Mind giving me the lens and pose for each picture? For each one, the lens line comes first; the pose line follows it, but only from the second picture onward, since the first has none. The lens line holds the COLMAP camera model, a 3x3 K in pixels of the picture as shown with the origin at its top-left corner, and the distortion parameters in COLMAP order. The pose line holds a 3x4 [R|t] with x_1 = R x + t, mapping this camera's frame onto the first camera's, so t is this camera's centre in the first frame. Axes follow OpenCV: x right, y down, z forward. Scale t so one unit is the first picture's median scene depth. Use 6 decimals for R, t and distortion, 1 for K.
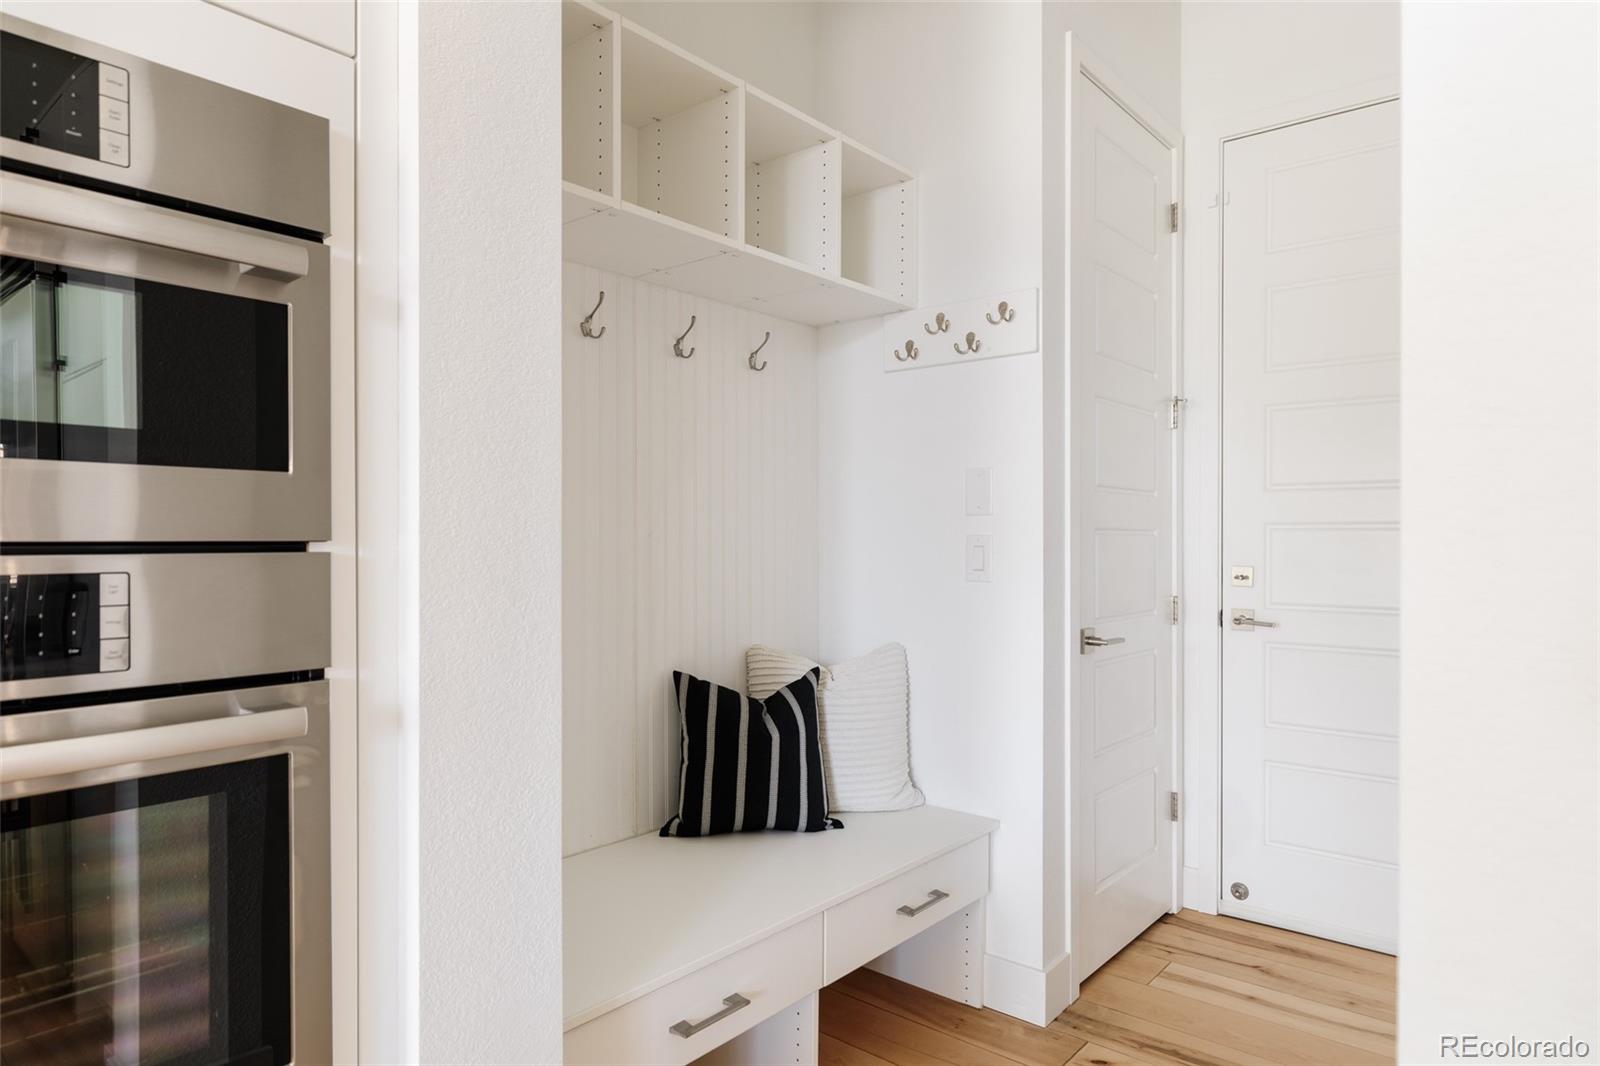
lens RADIAL K [[954.8, 0, 802.0], [0, 954.8, 544.6], [0, 0, 1]] dist [0.006102, -0.000332]
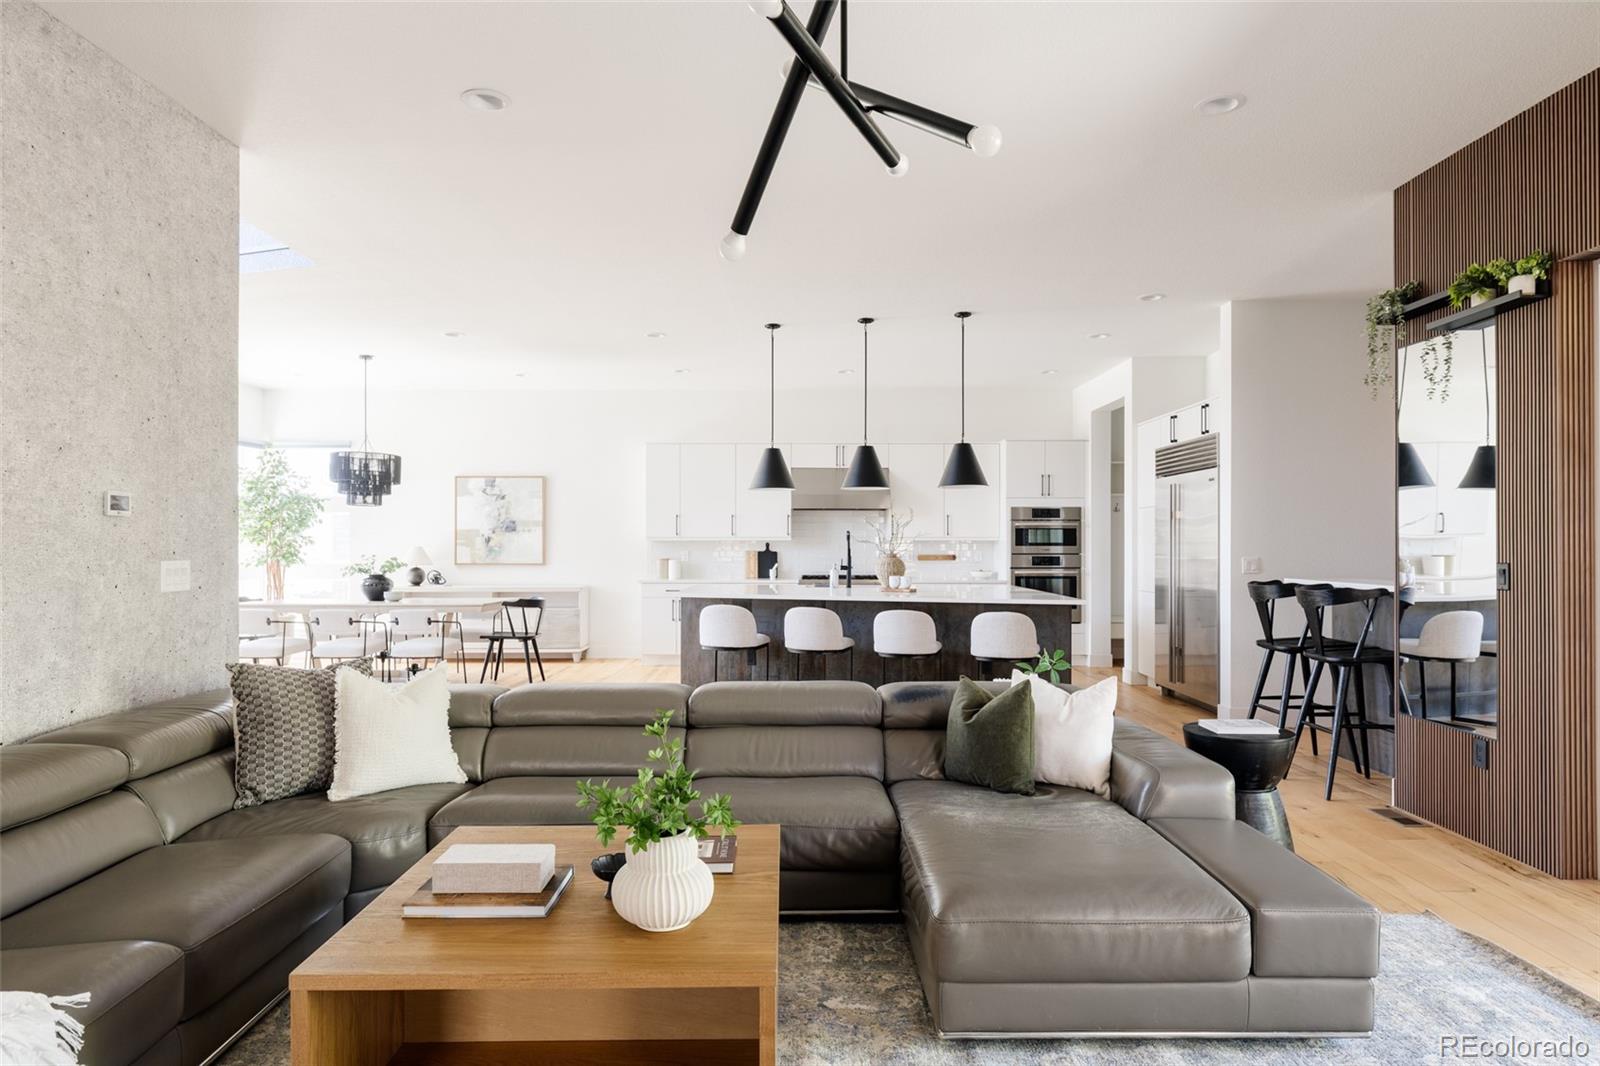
lens RADIAL K [[954.8, 0, 792.5], [0, 954.8, 542.1], [0, 0, 1]] dist [0.006102, -0.000332]
pose [[0.634488, -0.002917, -0.772927, 2.286947], [-0.002077, 0.999983, -0.005479, -0.025052], [0.772930, 0.005082, 0.634471, -3.289729]]
